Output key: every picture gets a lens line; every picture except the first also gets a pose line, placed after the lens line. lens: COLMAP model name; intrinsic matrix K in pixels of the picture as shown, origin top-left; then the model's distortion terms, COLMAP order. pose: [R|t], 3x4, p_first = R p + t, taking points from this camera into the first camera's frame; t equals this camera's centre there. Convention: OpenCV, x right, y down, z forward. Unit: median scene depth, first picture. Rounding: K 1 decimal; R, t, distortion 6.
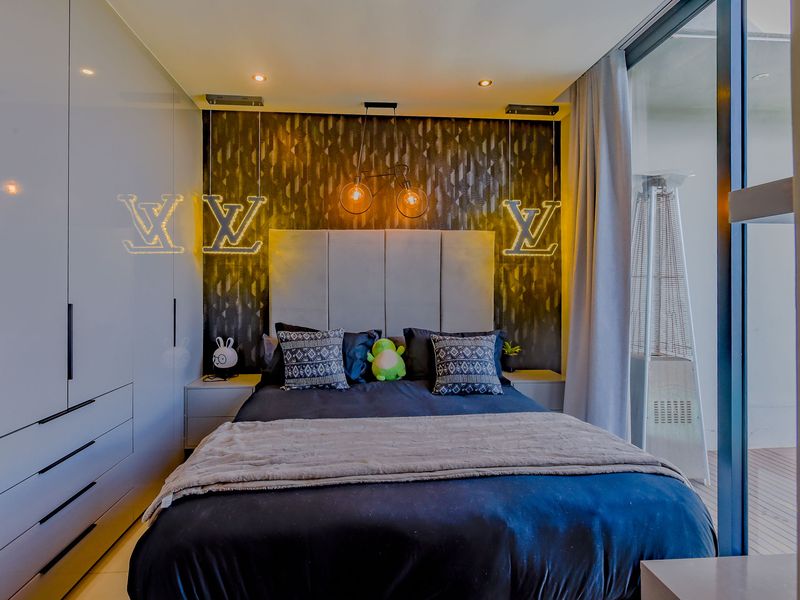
lens RADIAL K [[421.4, 0, 358.6], [0, 421.4, 299.0], [0, 0, 1]] dist [-0.000079, -0.018101]
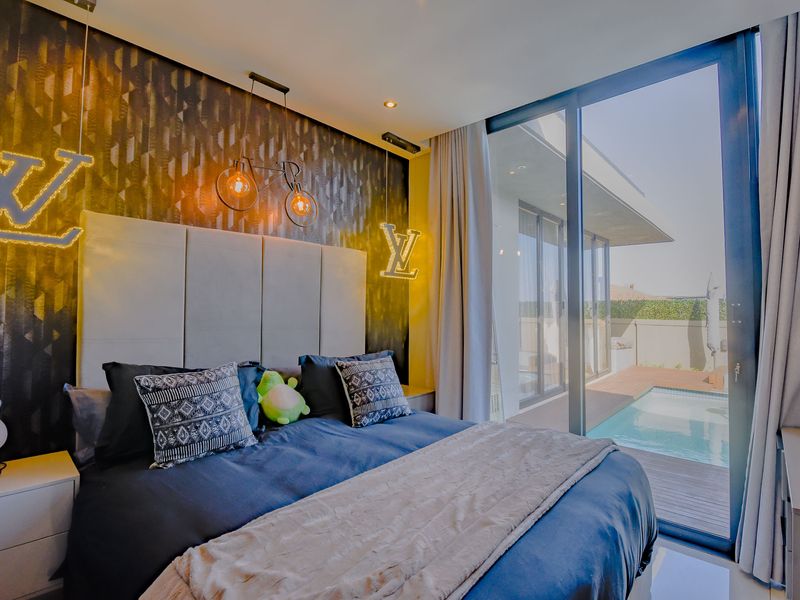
lens RADIAL K [[421.4, 0, 358.6], [0, 421.4, 299.0], [0, 0, 1]] dist [-0.000079, -0.018101]
pose [[0.689915, 0.019578, 0.723626, -0.406929], [0.009043, 0.999323, -0.035658, -0.012641], [-0.723834, 0.031145, 0.689270, 0.322203]]
